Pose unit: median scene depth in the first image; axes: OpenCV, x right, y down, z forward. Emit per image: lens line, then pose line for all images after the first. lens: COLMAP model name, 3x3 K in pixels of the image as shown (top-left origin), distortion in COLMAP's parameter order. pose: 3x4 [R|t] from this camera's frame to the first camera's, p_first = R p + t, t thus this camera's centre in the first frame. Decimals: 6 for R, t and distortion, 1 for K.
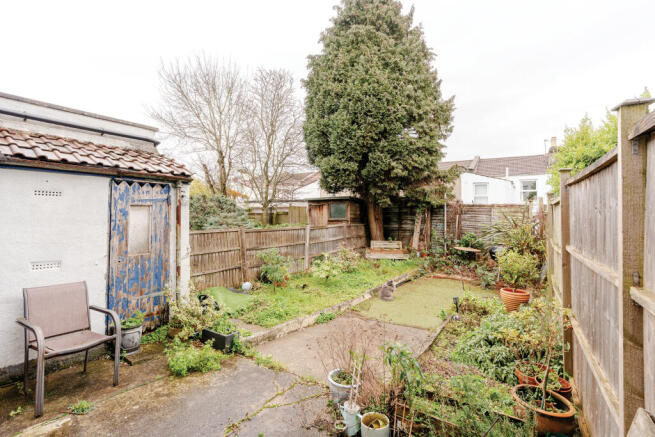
lens RADIAL K [[302.9, 0, 323.9], [0, 302.9, 210.4], [0, 0, 1]] dist [-0.001277, 0.000218]
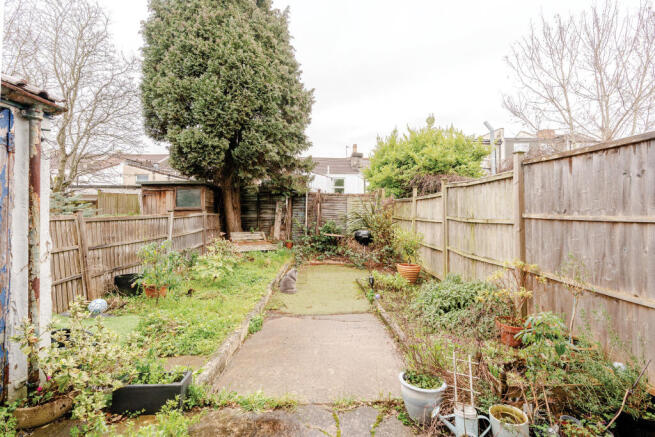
lens RADIAL K [[307.3, 0, 324.2], [0, 307.3, 205.6], [0, 0, 1]] dist [-0.001511, 0.000049]
pose [[0.817865, 0.006370, 0.575375, -0.163209], [-0.005747, 0.999979, -0.002901, 0.027389], [-0.575381, -0.000934, 0.817885, 0.135046]]
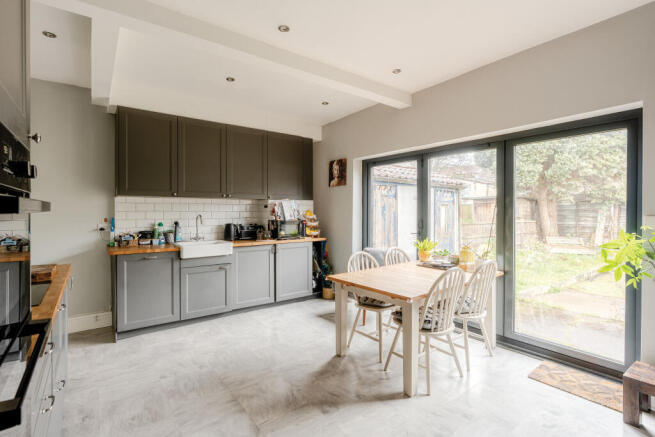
lens RADIAL K [[306.0, 0, 327.5], [0, 306.0, 212.7], [0, 0, 1]] dist [-0.000640, -0.000045]
pose [[0.946288, 0.000432, -0.323326, -0.262468], [0.003856, 0.999913, 0.012620, 0.001084], [0.323303, -0.013189, 0.946204, -0.296922]]
